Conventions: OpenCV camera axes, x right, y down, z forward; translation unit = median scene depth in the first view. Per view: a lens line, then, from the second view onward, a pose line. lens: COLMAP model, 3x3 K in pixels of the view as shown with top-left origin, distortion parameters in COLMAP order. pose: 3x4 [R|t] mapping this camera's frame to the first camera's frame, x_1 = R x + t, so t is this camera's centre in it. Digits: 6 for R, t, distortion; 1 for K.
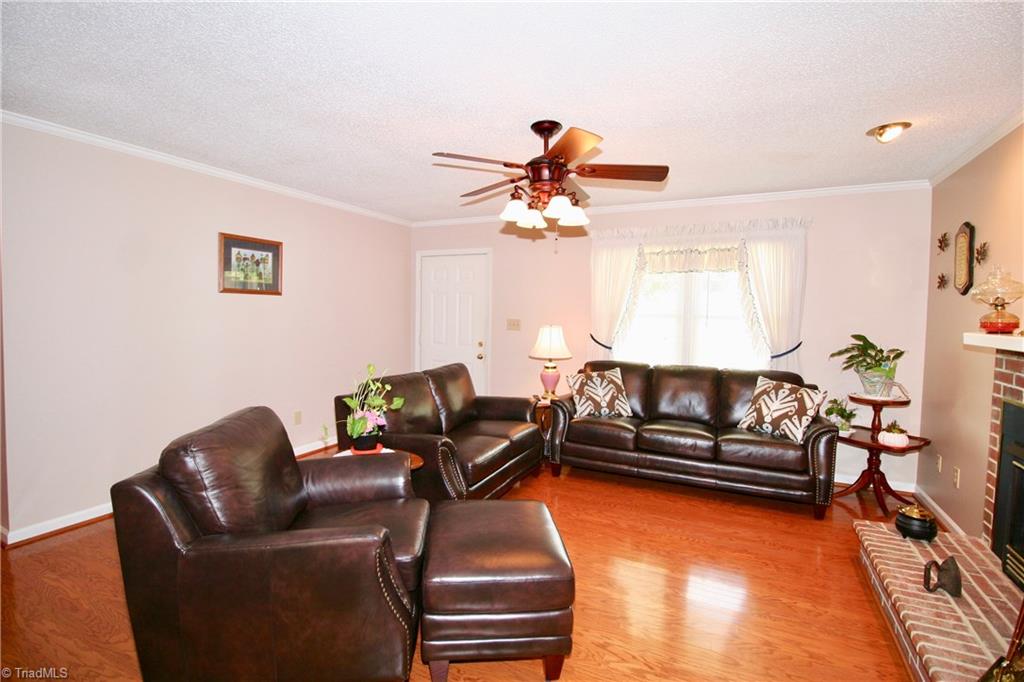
lens RADIAL K [[477.8, 0, 512.0], [0, 477.8, 341.0], [0, 0, 1]] dist [-0.001522, -0.000813]
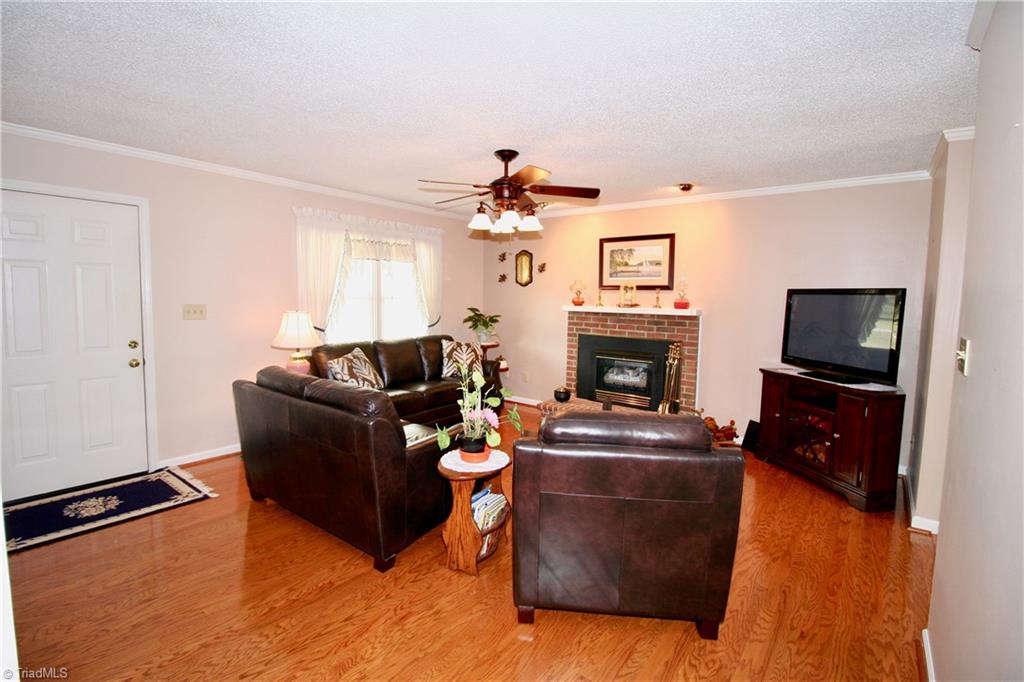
lens RADIAL K [[477.8, 0, 512.0], [0, 477.8, 341.0], [0, 0, 1]] dist [-0.001522, -0.000813]
pose [[0.202467, -0.106098, 0.973525, -0.878691], [0.045447, 0.994061, 0.098884, -0.057174], [-0.978234, 0.024223, 0.206087, 0.530541]]
